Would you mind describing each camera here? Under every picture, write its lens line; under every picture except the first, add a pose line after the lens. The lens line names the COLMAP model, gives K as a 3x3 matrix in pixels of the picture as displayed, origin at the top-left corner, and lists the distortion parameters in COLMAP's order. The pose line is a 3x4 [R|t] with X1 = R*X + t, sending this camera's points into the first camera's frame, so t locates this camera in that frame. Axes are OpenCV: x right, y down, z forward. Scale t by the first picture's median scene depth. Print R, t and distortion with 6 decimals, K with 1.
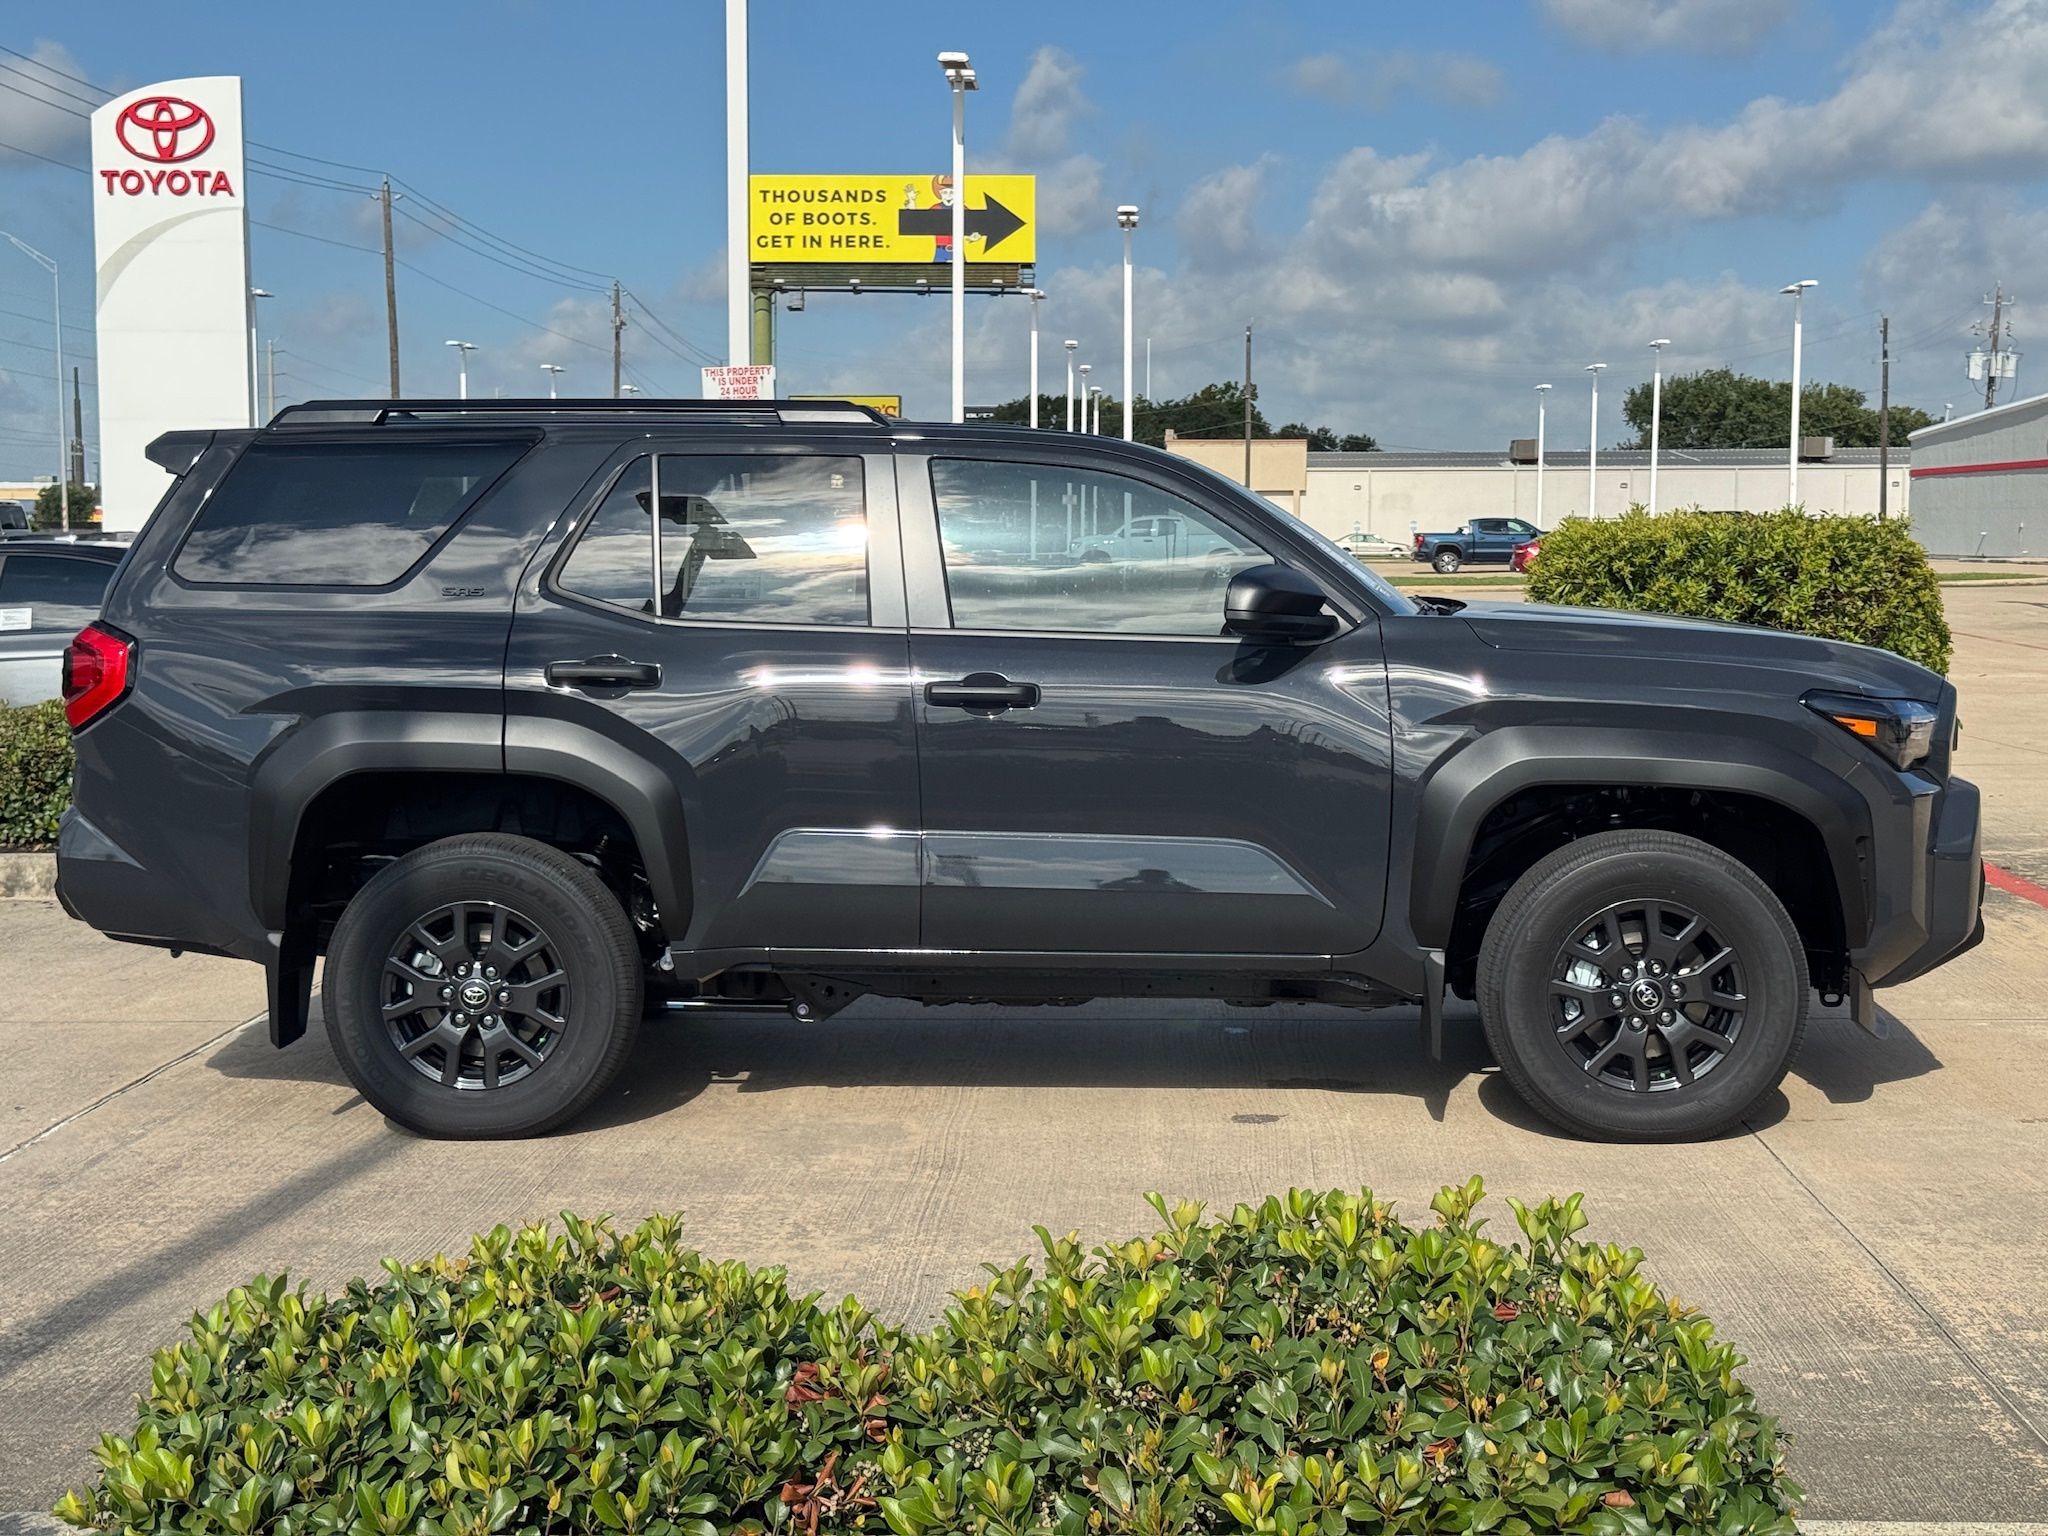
lens RADIAL K [[5448.9, 0, 1024.0], [0, 5448.9, 768.0], [0, 0, 1]] dist [0.032842, -0.835599]
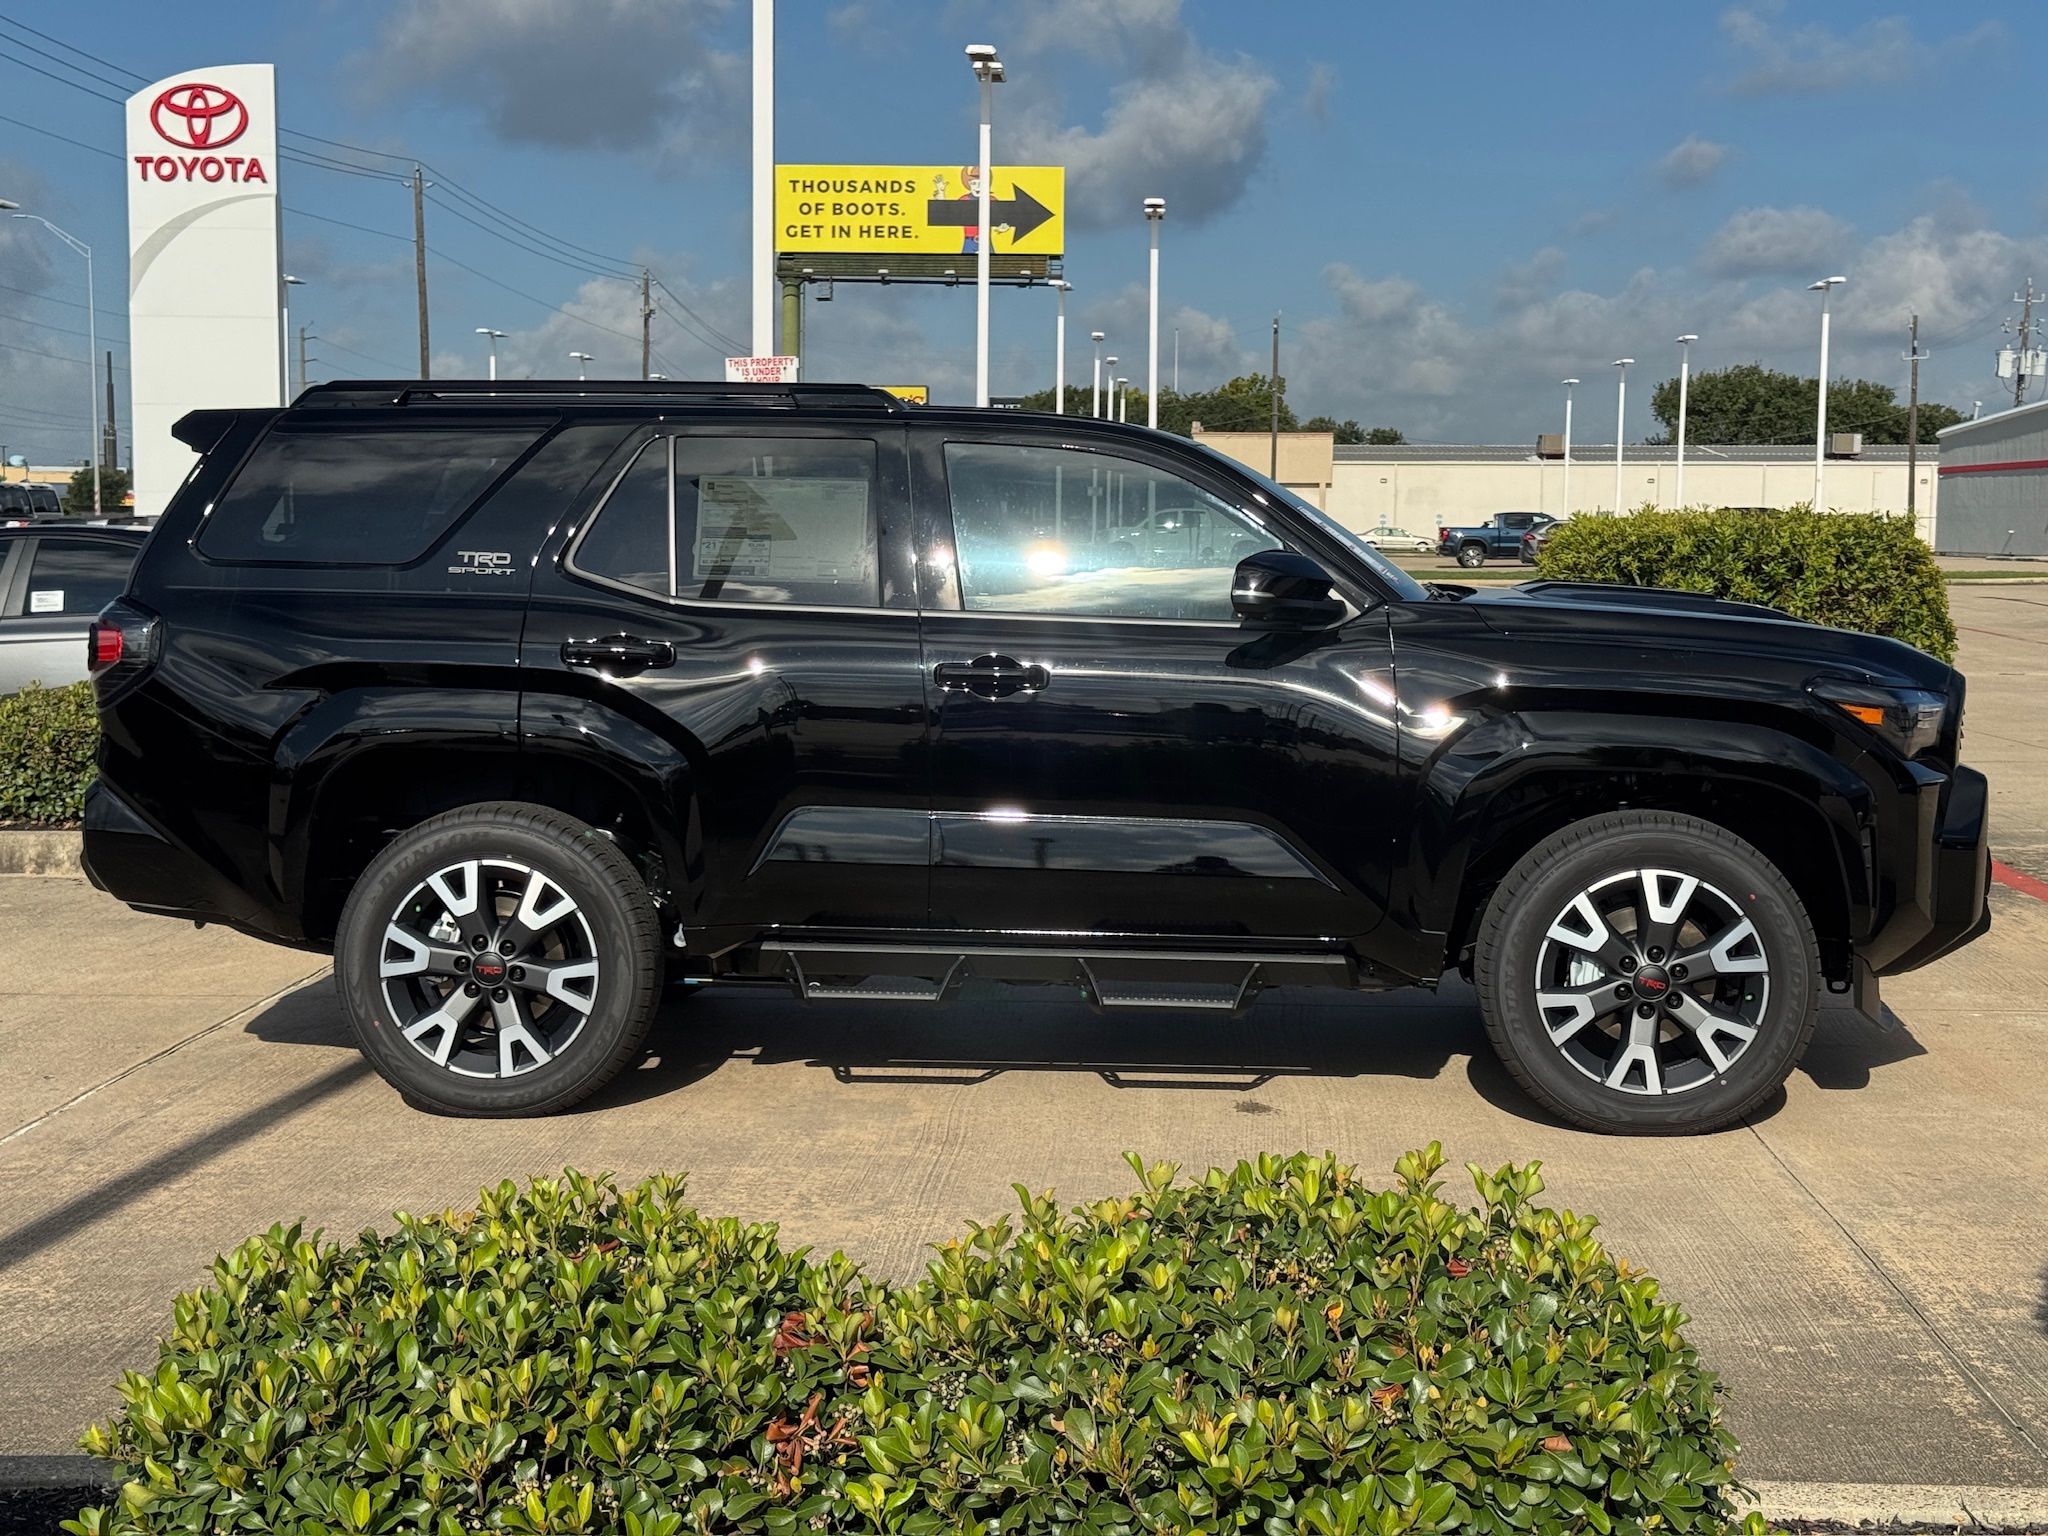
lens RADIAL K [[5724.5, 0, 951.4], [0, 5724.5, 812.0], [0, 0, 1]] dist [0.028299, -0.591907]
pose [[0.999631, 0.008948, -0.025631, 0.017458], [-0.008764, 0.999935, 0.007279, 0.004380], [0.025694, -0.007051, 0.999645, -0.099997]]
